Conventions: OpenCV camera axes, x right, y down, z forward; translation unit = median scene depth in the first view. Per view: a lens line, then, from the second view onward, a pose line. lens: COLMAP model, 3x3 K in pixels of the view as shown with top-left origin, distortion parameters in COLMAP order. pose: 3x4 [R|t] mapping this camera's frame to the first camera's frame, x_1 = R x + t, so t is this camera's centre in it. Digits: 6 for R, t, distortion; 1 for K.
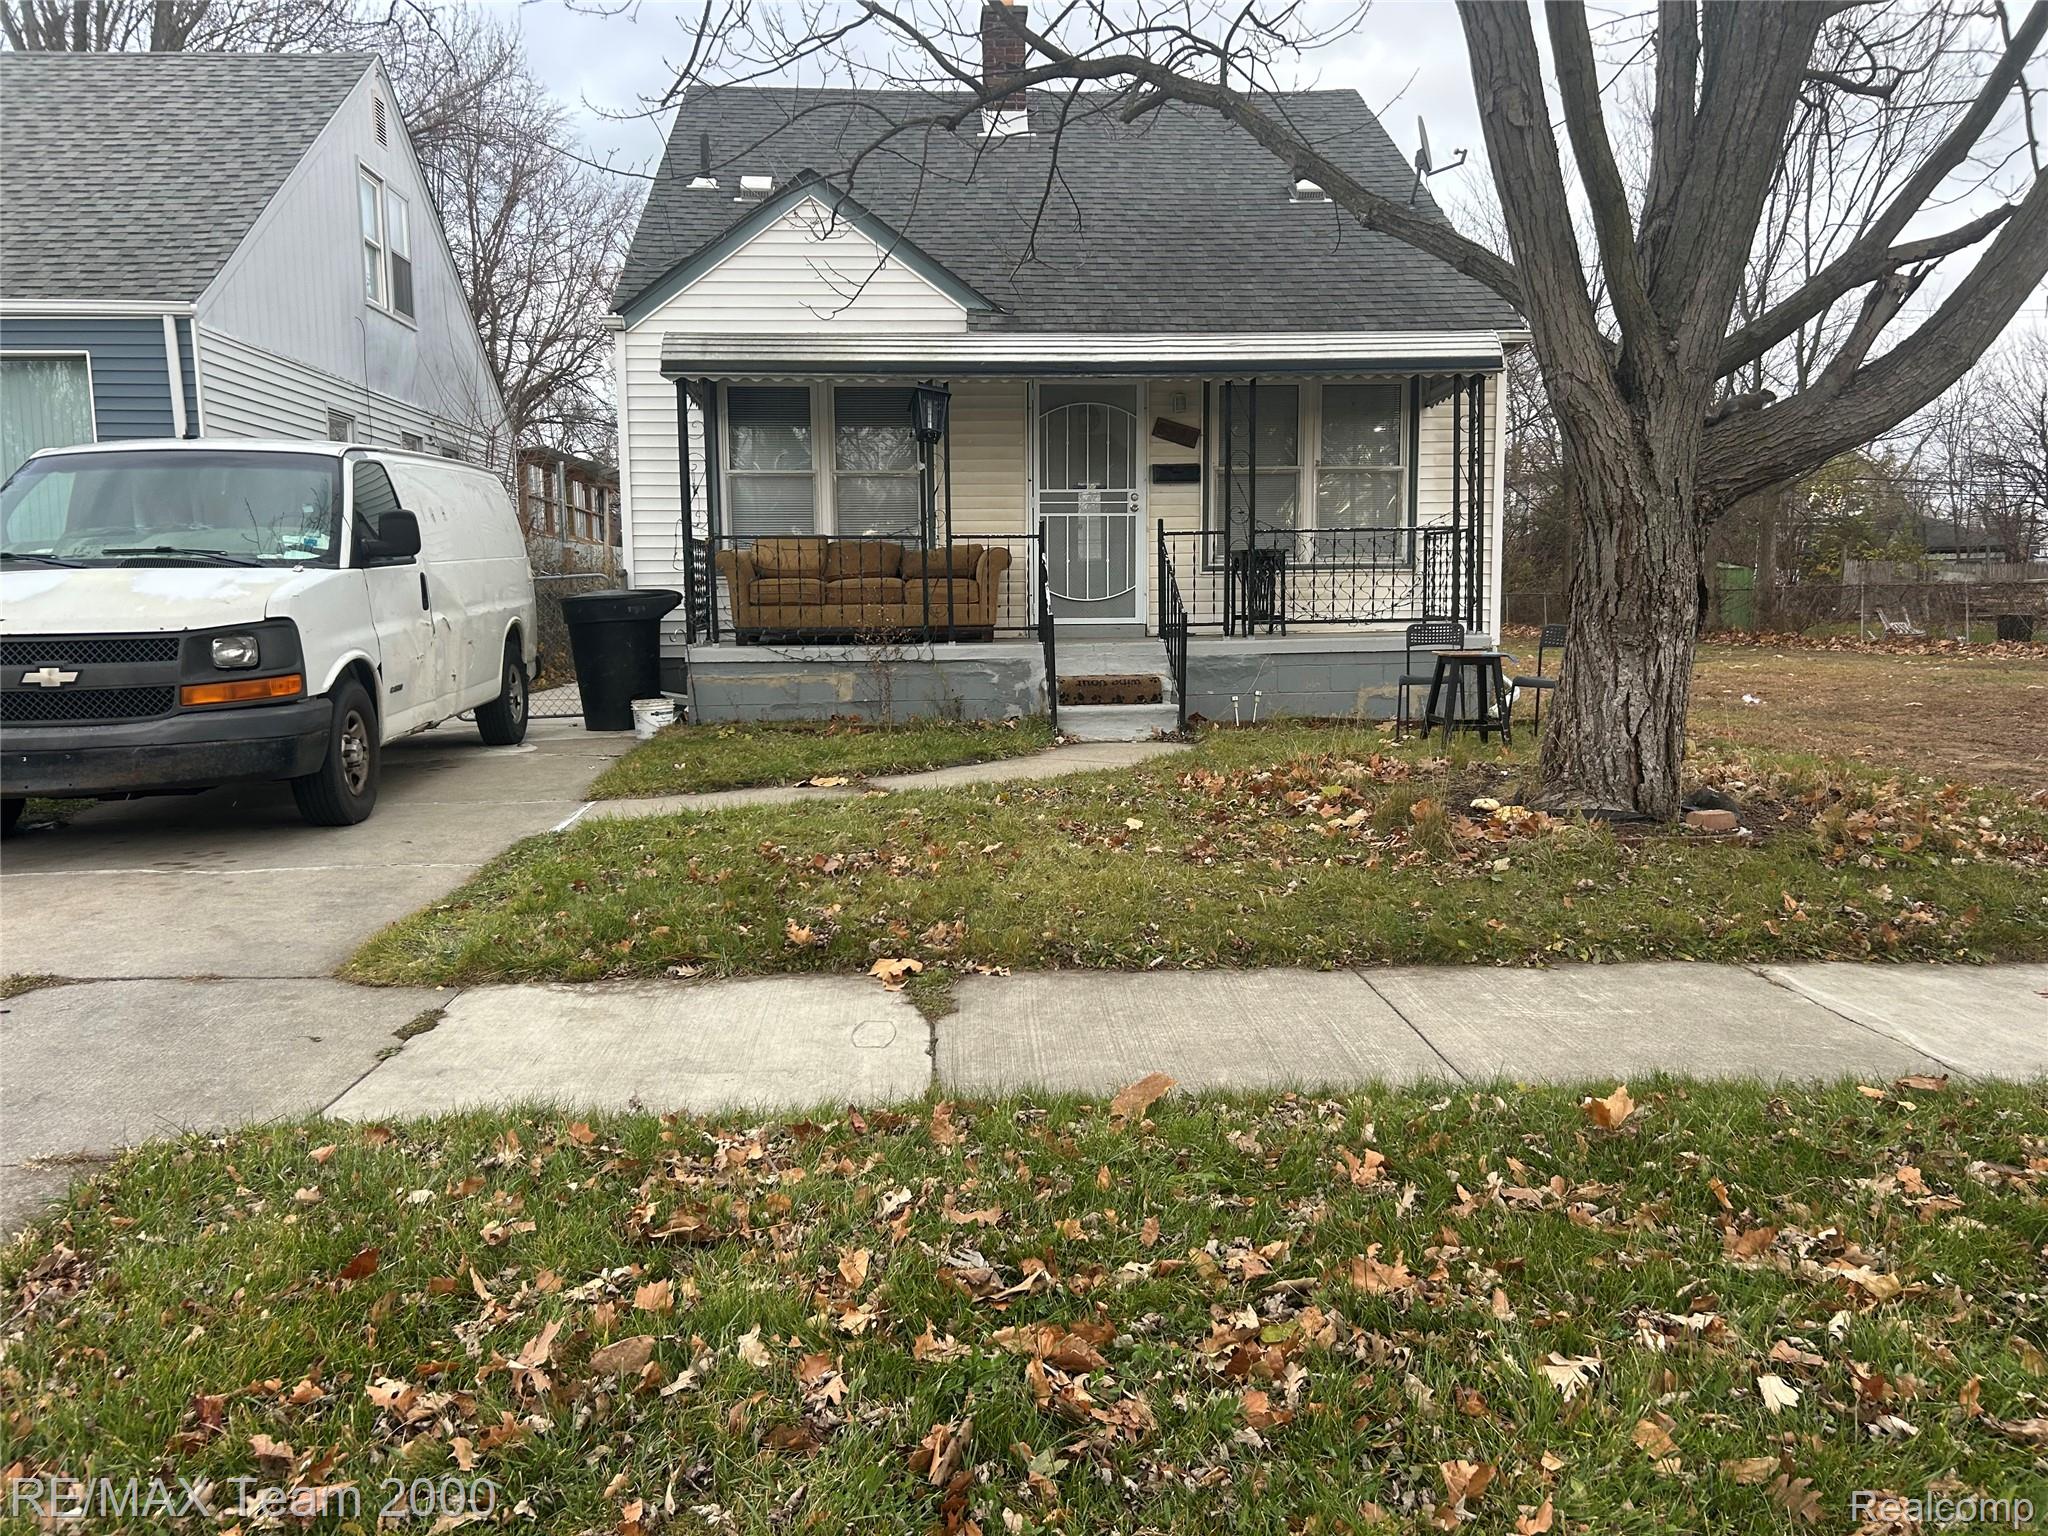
lens RADIAL K [[1539.8, 0, 1021.0], [0, 1539.8, 758.3], [0, 0, 1]] dist [0.054299, -0.046577]
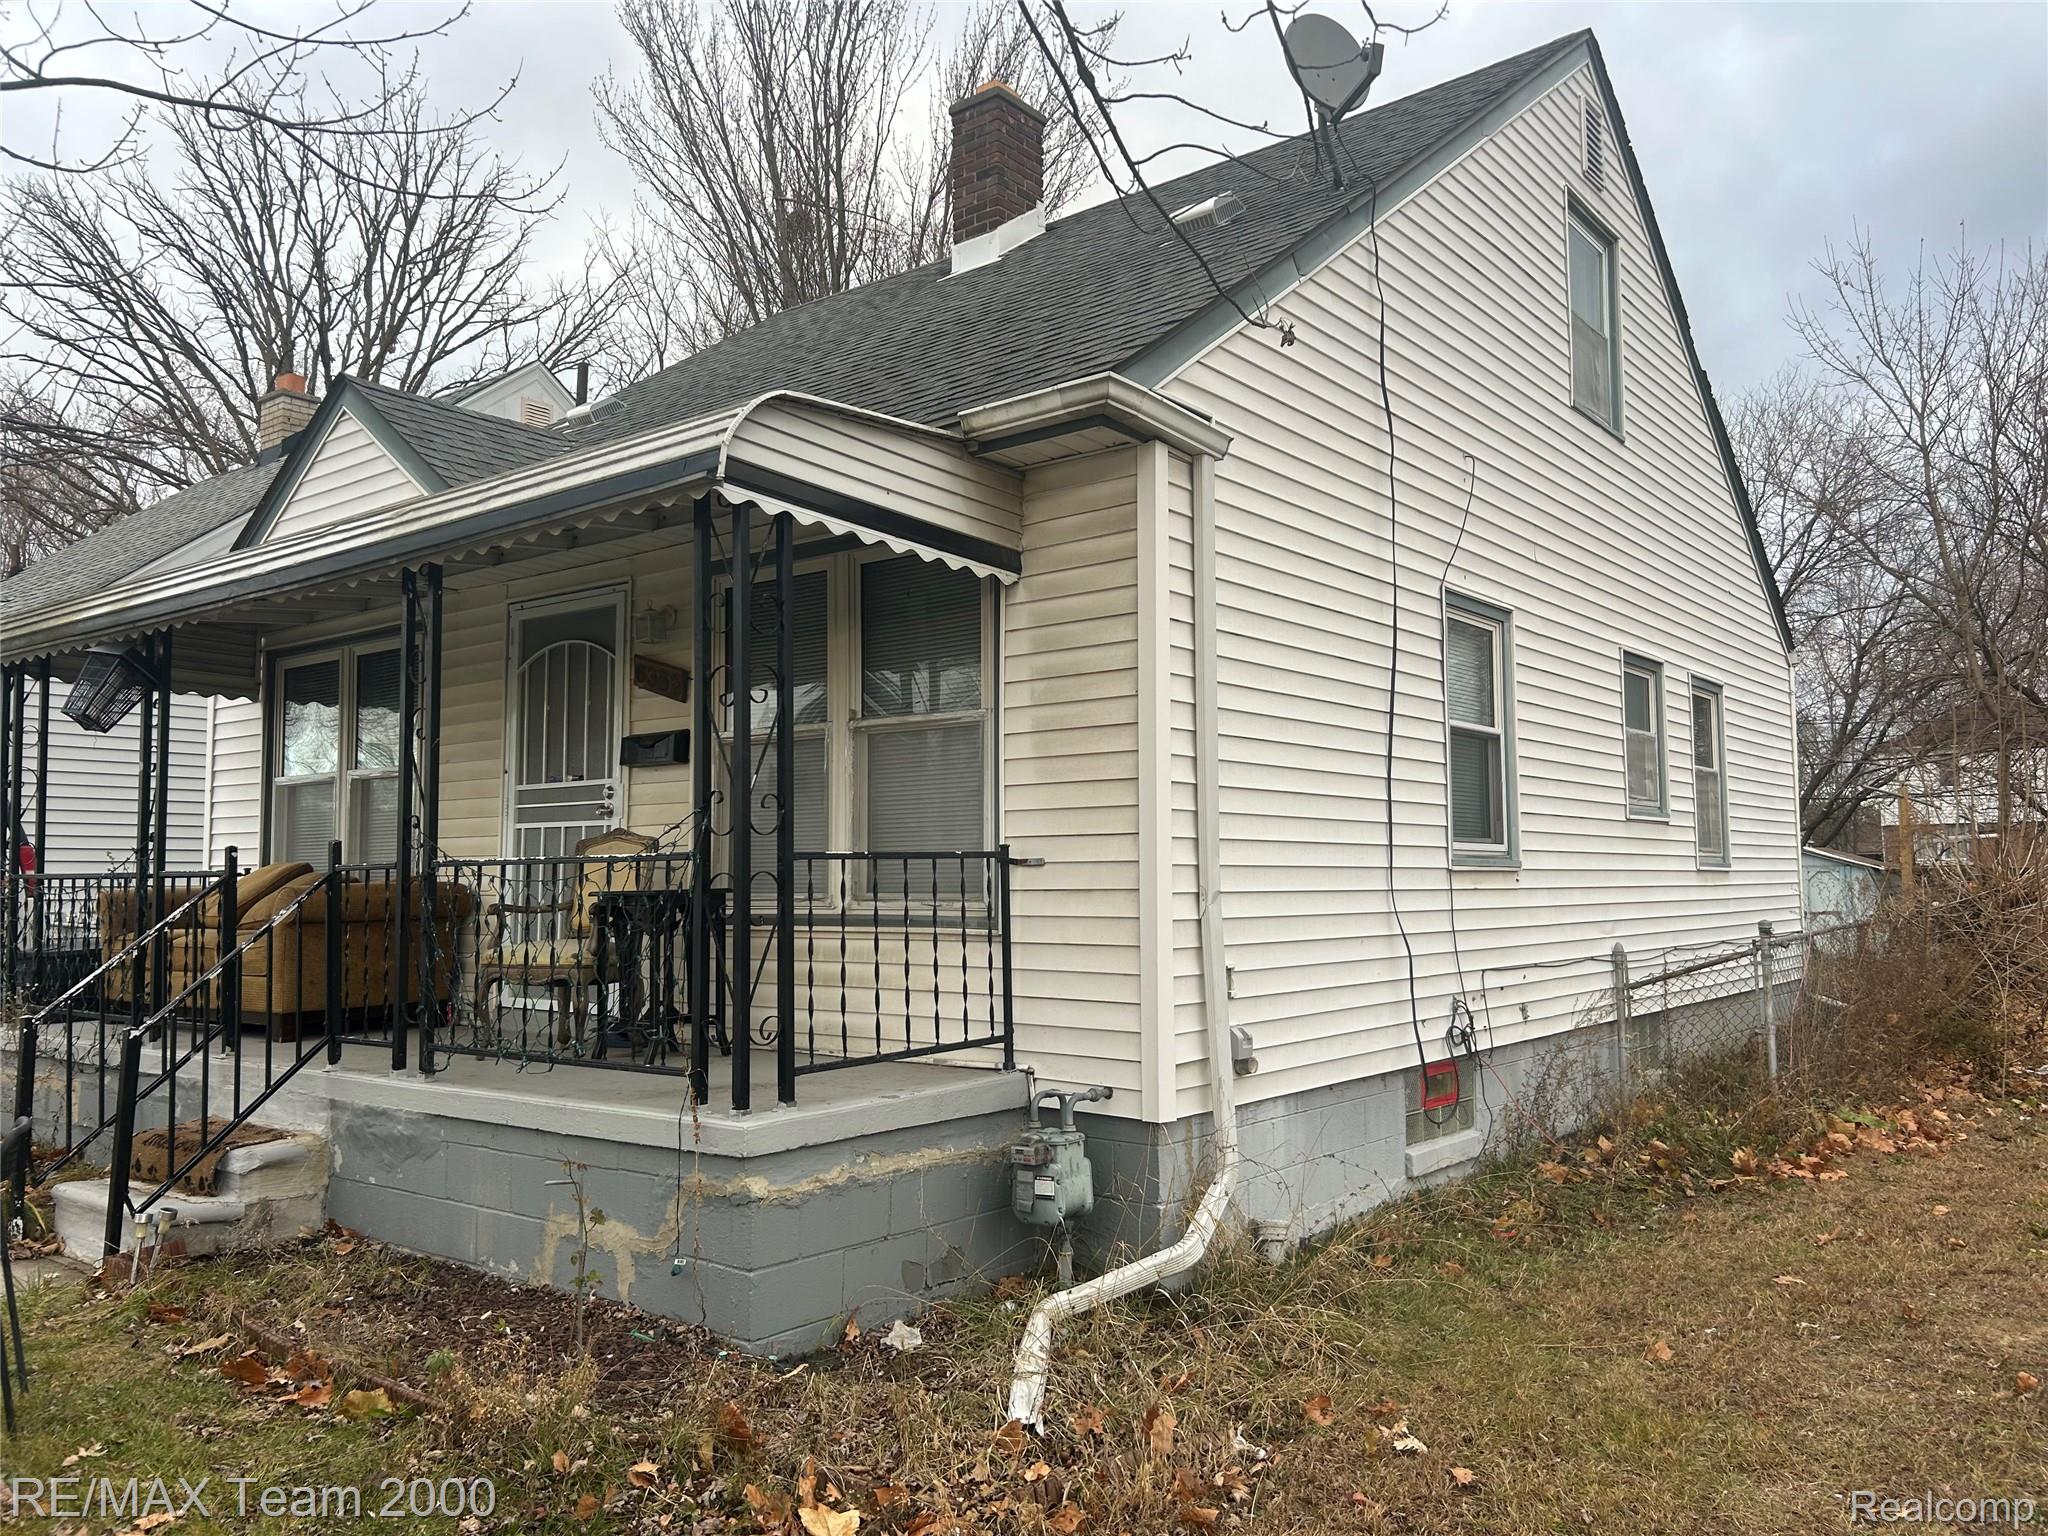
lens RADIAL K [[1539.8, 0, 1029.1], [0, 1539.8, 767.9], [0, 0, 1]] dist [0.054299, -0.046577]
pose [[0.750288, -0.043443, -0.659682, 1.069522], [-0.073353, 0.986207, -0.148373, -0.196857], [0.657029, 0.159712, 0.736753, 1.273084]]
